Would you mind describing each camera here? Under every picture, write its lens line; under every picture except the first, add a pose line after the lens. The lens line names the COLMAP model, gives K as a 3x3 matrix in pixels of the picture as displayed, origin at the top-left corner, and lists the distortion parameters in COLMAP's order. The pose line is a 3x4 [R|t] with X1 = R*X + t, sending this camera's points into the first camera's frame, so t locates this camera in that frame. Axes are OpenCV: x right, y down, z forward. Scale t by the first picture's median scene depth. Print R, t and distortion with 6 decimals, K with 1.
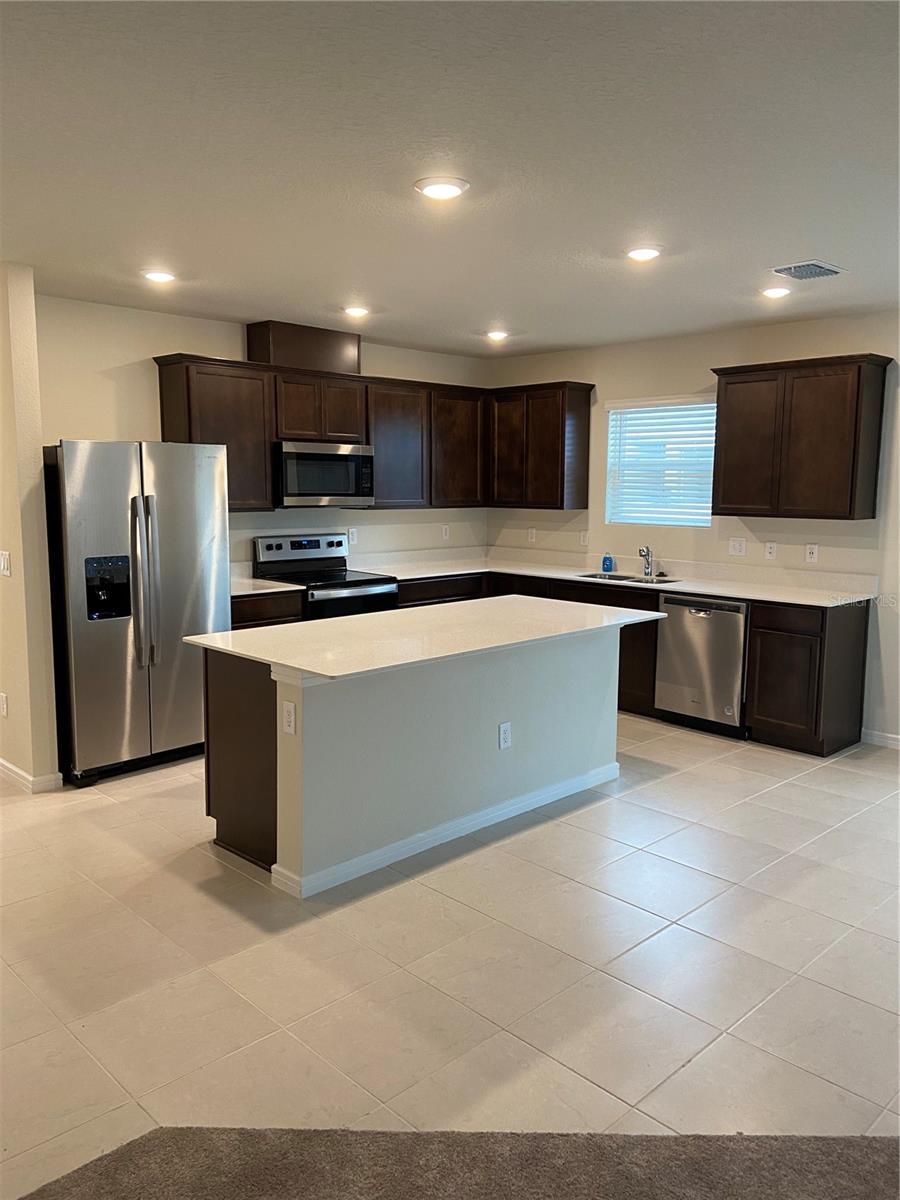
lens RADIAL K [[904.0, 0, 464.1], [0, 904.0, 594.1], [0, 0, 1]] dist [0.111808, -0.129861]
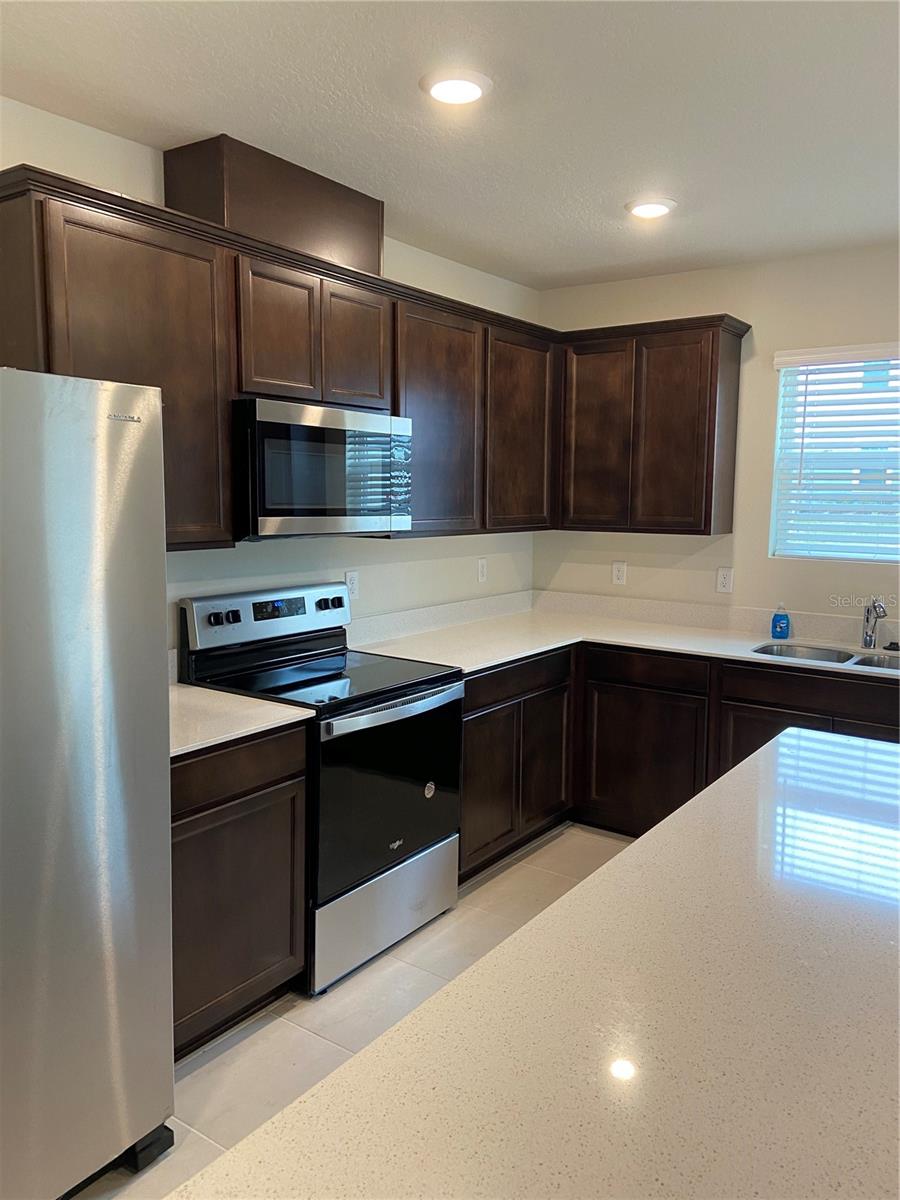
lens RADIAL K [[904.0, 0, 464.1], [0, 904.0, 594.1], [0, 0, 1]] dist [0.111808, -0.129861]
pose [[0.984032, -0.015802, 0.177286, -0.163047], [0.017279, 0.999828, -0.006793, -0.057150], [-0.177149, 0.009748, 0.984136, 0.476217]]
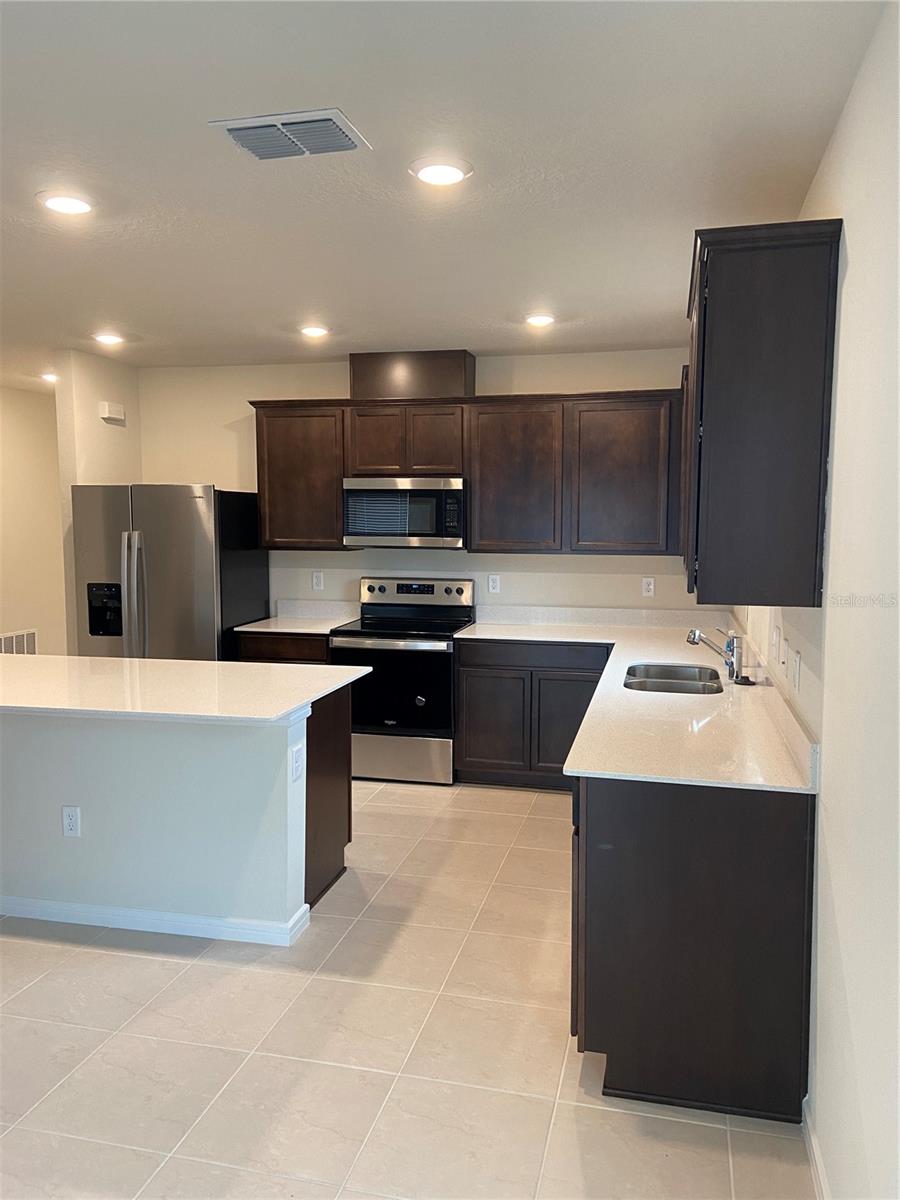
lens RADIAL K [[904.0, 0, 464.1], [0, 904.0, 594.1], [0, 0, 1]] dist [0.111808, -0.129861]
pose [[0.530917, 0.065655, -0.844876, 0.617925], [-0.105011, 0.994407, 0.011287, -0.064616], [0.840892, 0.082729, 0.534842, 0.553389]]
